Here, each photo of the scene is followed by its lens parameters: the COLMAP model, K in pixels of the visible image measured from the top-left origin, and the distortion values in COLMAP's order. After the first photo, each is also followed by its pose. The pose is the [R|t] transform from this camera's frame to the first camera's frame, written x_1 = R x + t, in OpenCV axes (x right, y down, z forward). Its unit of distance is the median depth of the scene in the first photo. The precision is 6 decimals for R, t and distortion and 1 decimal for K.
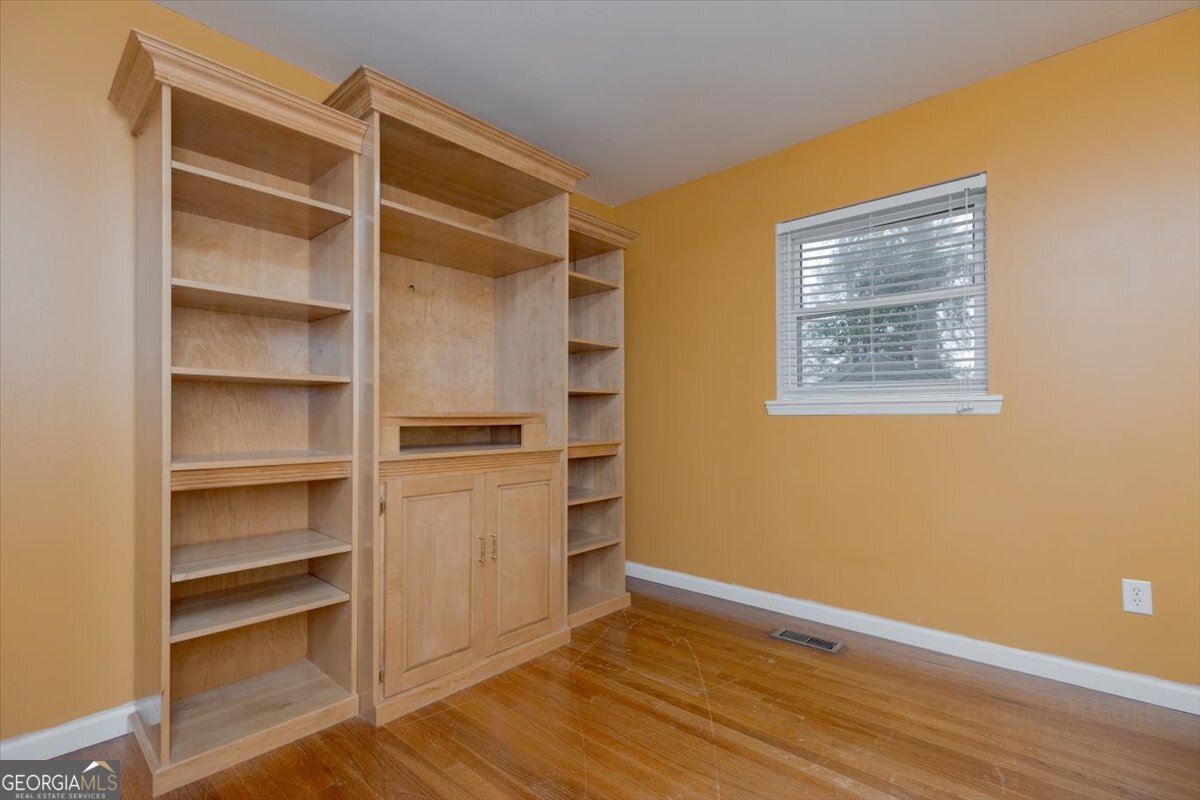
lens RADIAL K [[541.2, 0, 602.4], [0, 541.2, 411.5], [0, 0, 1]] dist [-0.000356, -0.000096]
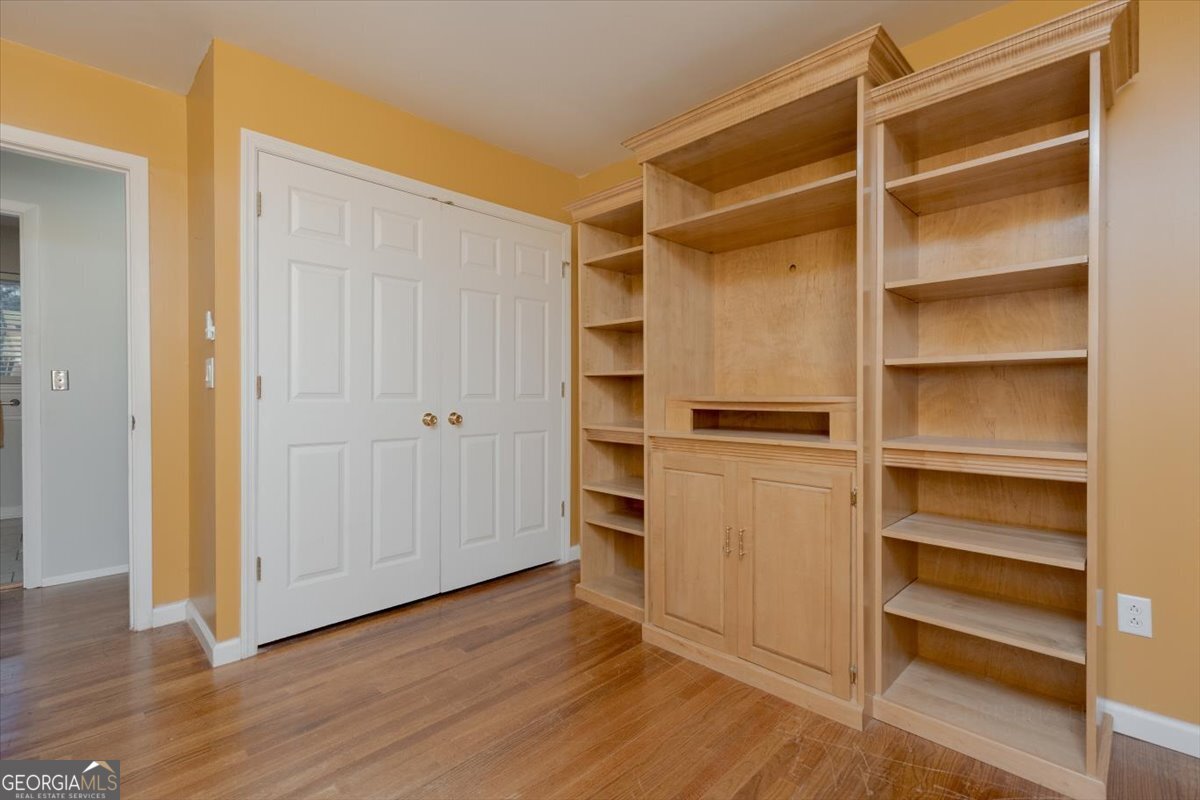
lens RADIAL K [[541.2, 0, 601.5], [0, 541.2, 394.5], [0, 0, 1]] dist [-0.000356, -0.000096]
pose [[-0.060848, 0.001145, -0.998146, 0.725921], [0.013534, 0.999908, 0.000322, -0.006094], [0.998055, -0.013489, -0.060858, 0.811027]]
